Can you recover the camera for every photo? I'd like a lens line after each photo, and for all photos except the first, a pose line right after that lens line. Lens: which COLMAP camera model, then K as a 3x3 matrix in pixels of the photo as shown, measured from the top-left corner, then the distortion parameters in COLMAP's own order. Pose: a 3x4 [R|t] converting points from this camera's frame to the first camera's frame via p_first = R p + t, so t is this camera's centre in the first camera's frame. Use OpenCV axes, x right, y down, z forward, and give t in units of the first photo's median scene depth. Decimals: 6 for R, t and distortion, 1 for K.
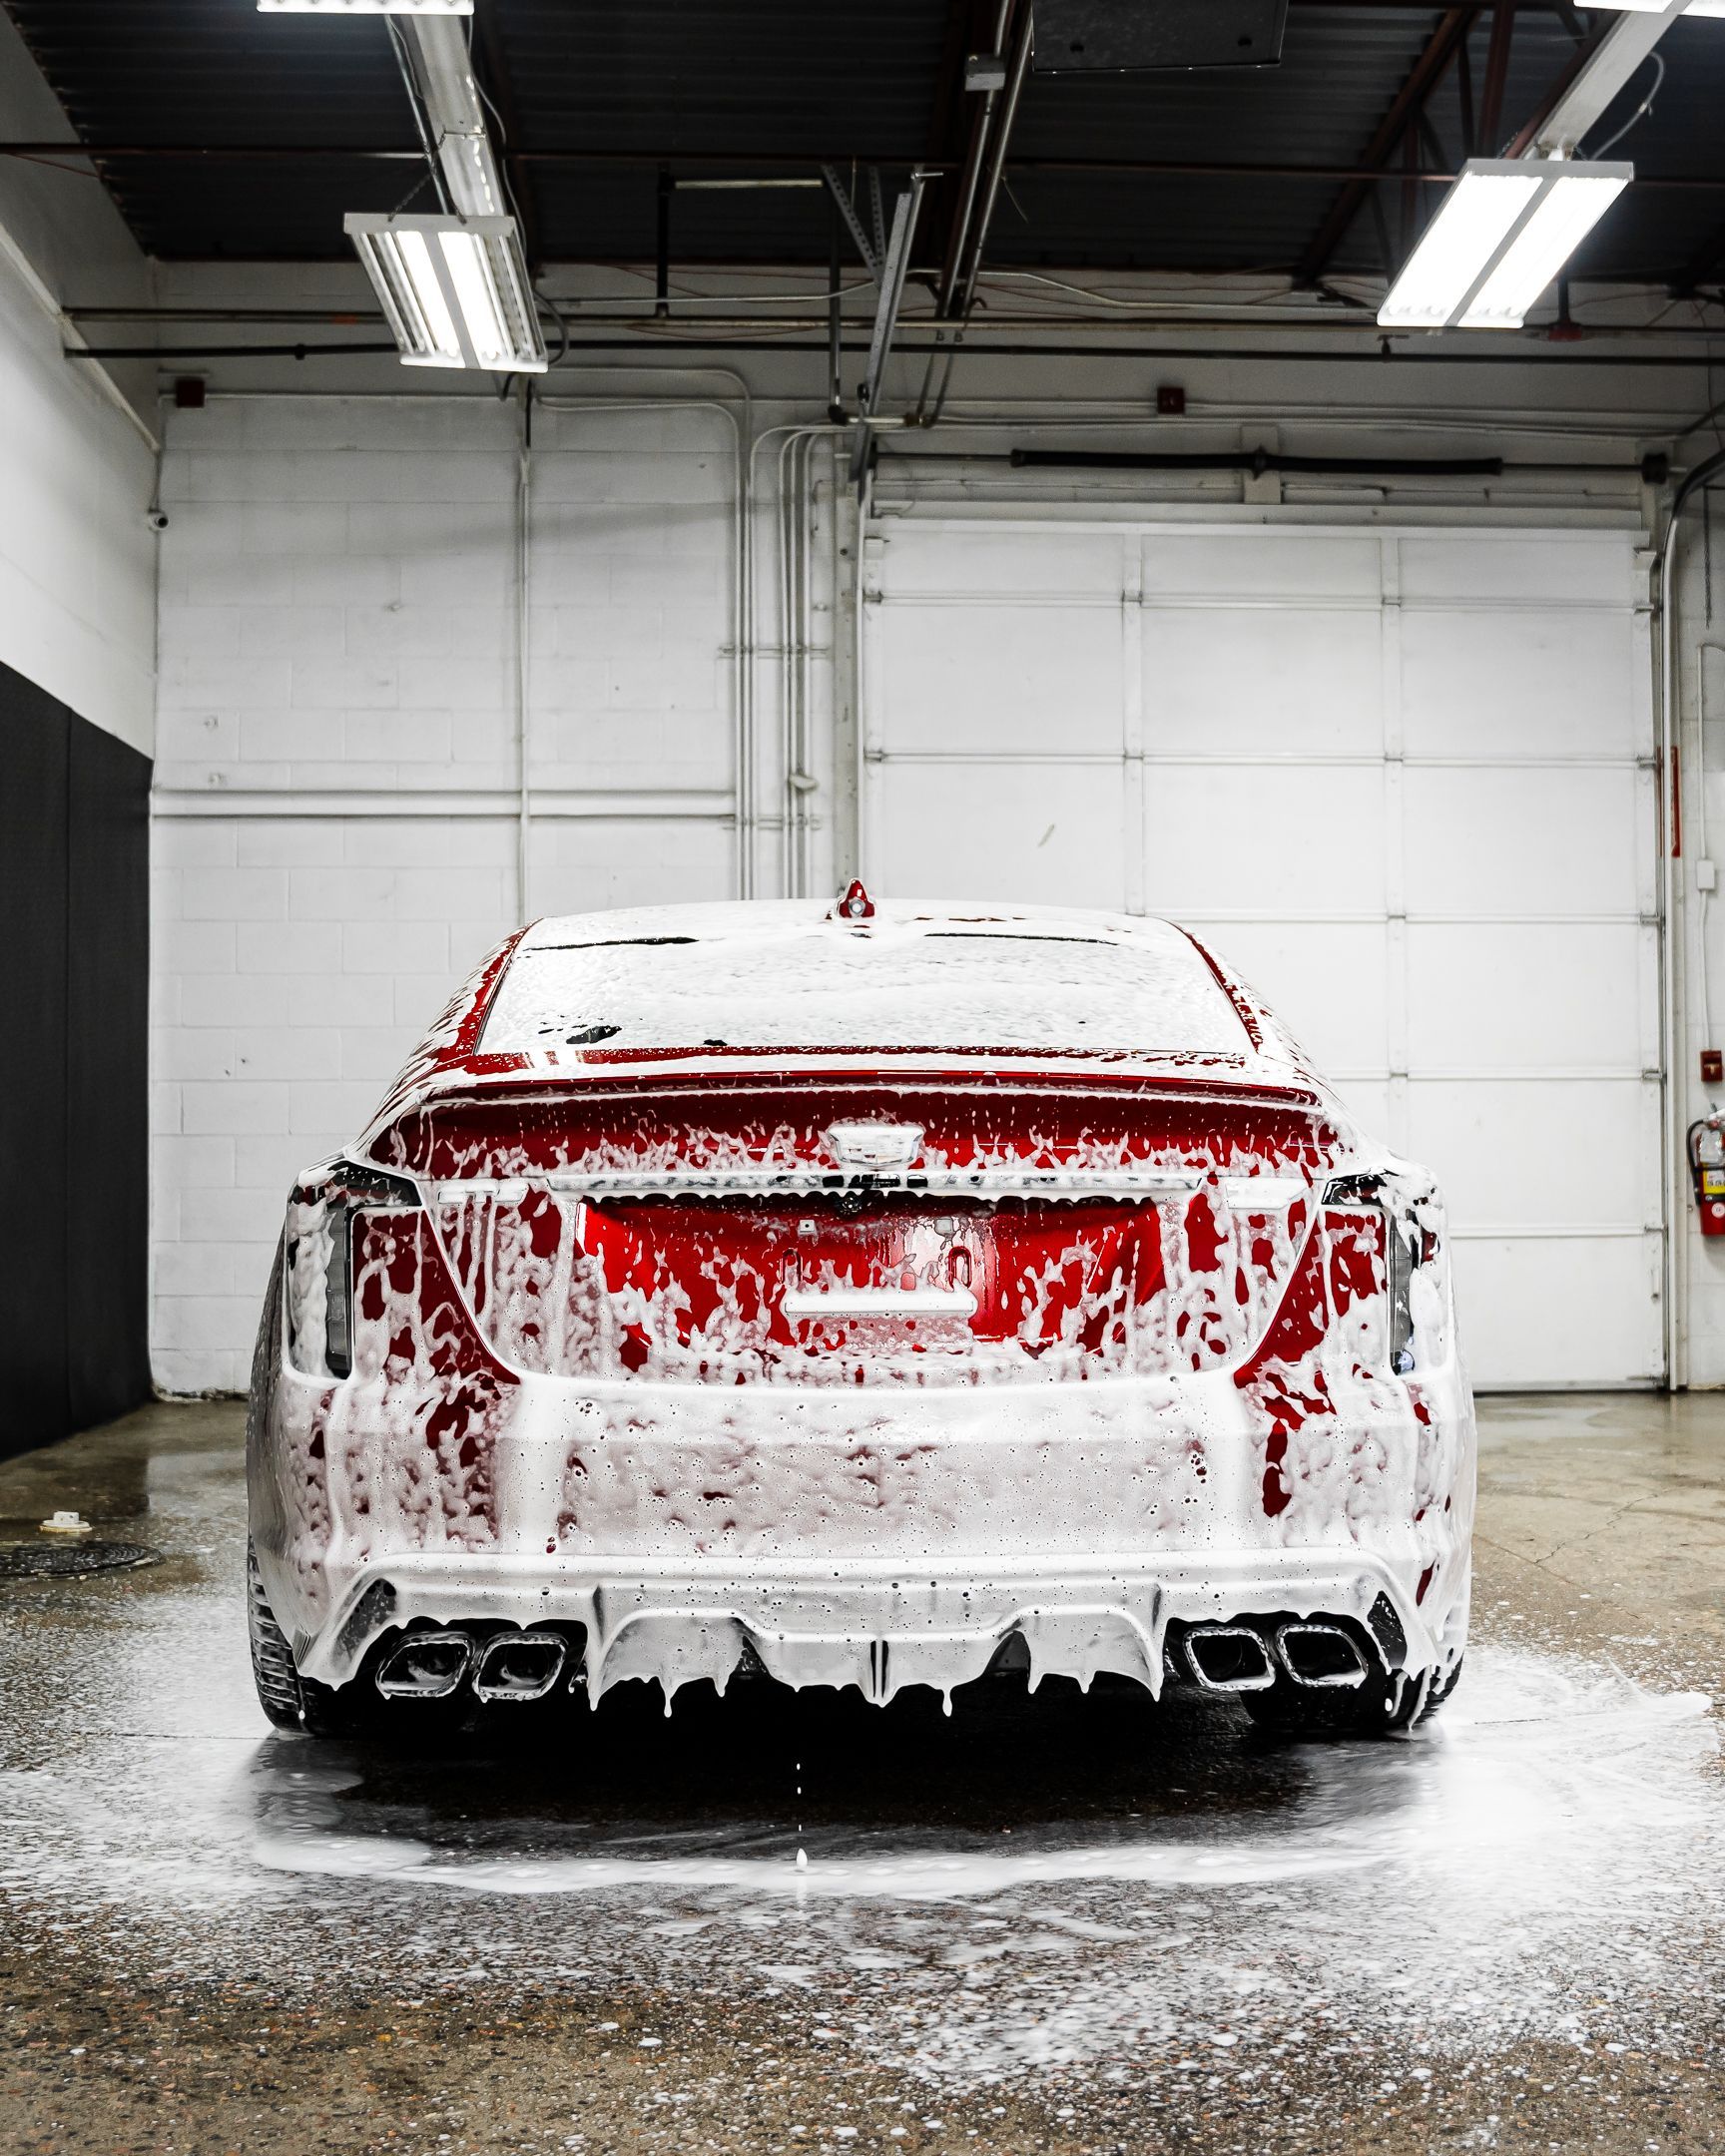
lens RADIAL K [[2635.7, 0, 862.5], [0, 2635.7, 1078.0], [0, 0, 1]] dist [-0.083032, 0.030058]
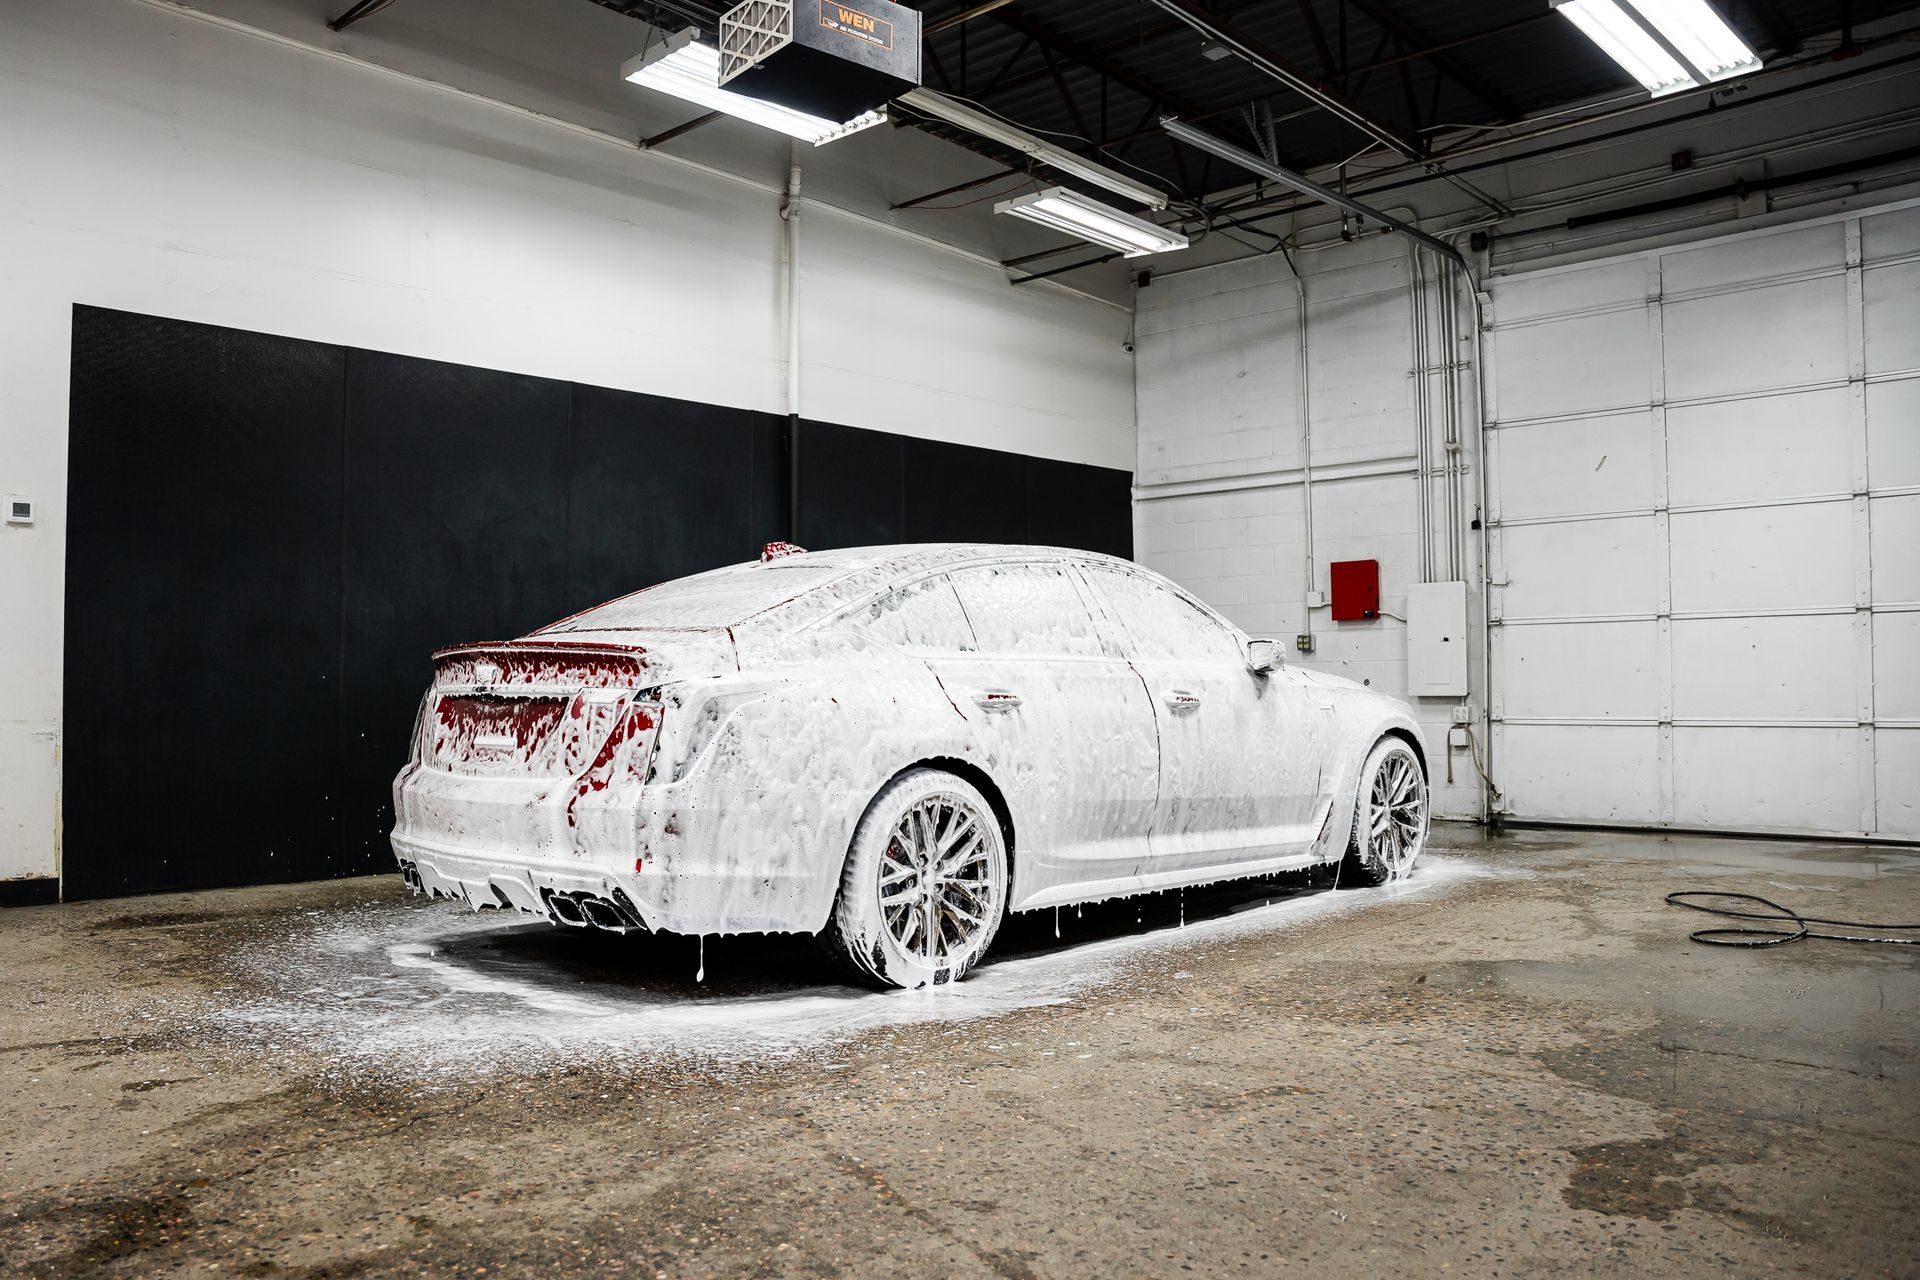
lens RADIAL K [[1505.6, 0, 960.0], [0, 1505.6, 640.0], [0, 0, 1]] dist [-0.140008, 0.163557]
pose [[0.701776, -0.024441, -0.711978, 0.419066], [0.029512, 0.999551, -0.005224, 0.004842], [0.711786, -0.017345, 0.702182, 0.125456]]
